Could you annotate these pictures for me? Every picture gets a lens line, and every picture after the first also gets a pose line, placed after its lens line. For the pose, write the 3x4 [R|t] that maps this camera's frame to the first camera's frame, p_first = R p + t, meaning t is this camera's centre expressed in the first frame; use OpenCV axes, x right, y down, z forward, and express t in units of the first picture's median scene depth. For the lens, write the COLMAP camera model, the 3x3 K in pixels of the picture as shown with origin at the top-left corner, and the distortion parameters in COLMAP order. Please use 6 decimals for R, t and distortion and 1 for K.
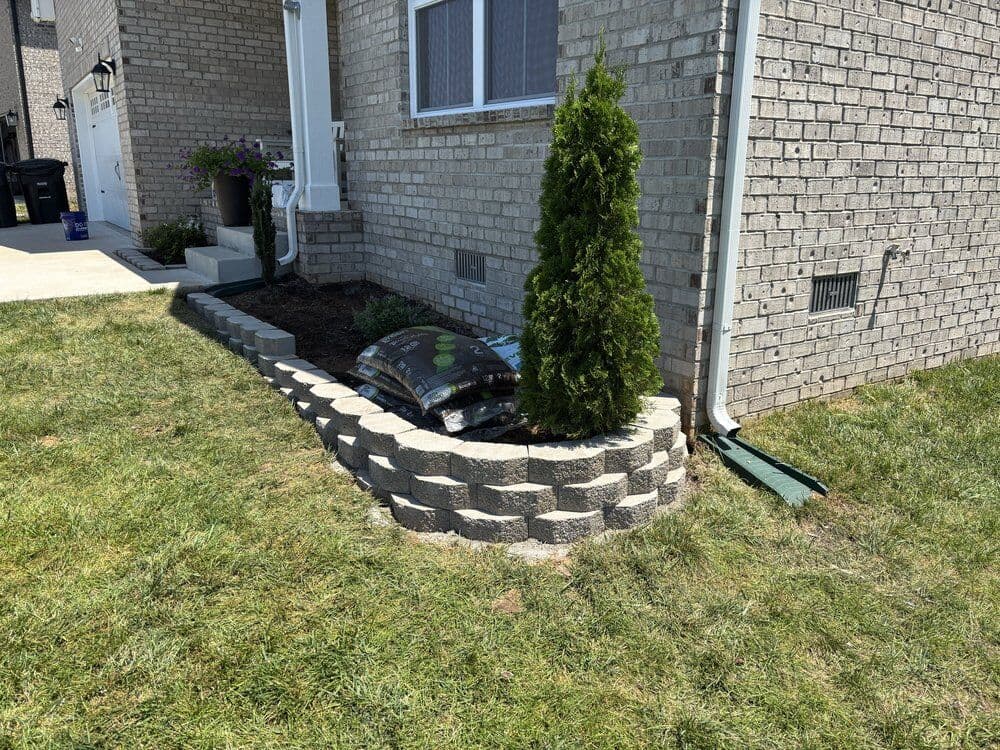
lens RADIAL K [[757.2, 0, 499.5], [0, 757.2, 374.6], [0, 0, 1]] dist [-0.006333, -0.001053]
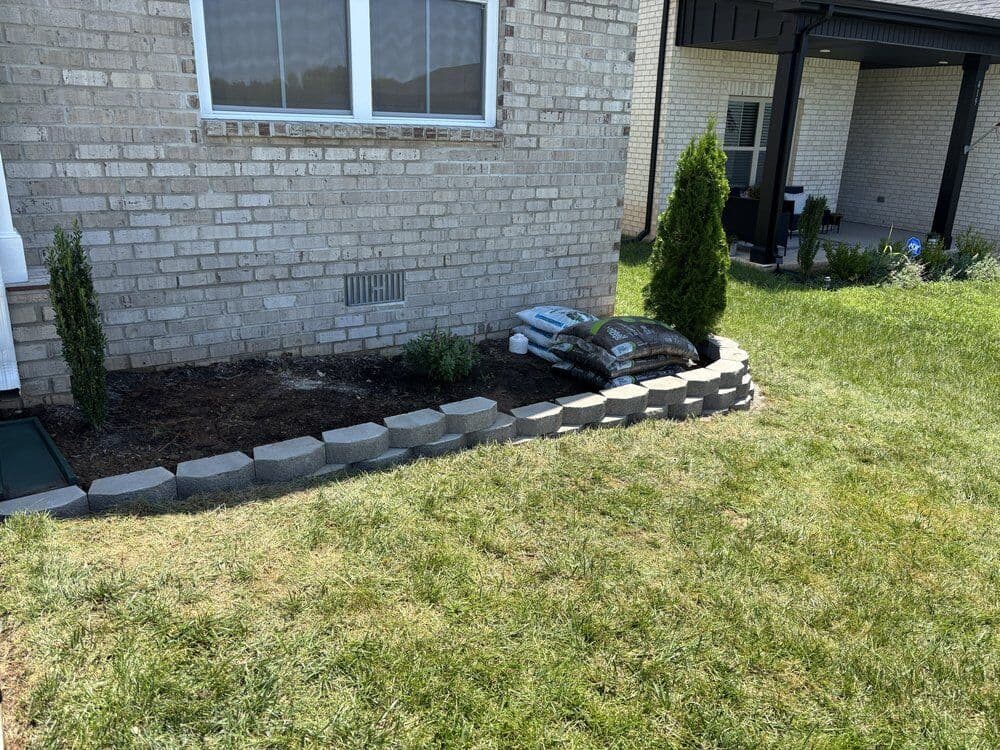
lens RADIAL K [[757.2, 0, 499.1], [0, 757.2, 374.8], [0, 0, 1]] dist [-0.006333, -0.001053]
pose [[0.010538, -0.320251, 0.947274, -1.176367], [0.233868, 0.921842, 0.309051, -0.364738], [-0.972211, 0.218280, 0.084611, 0.972641]]
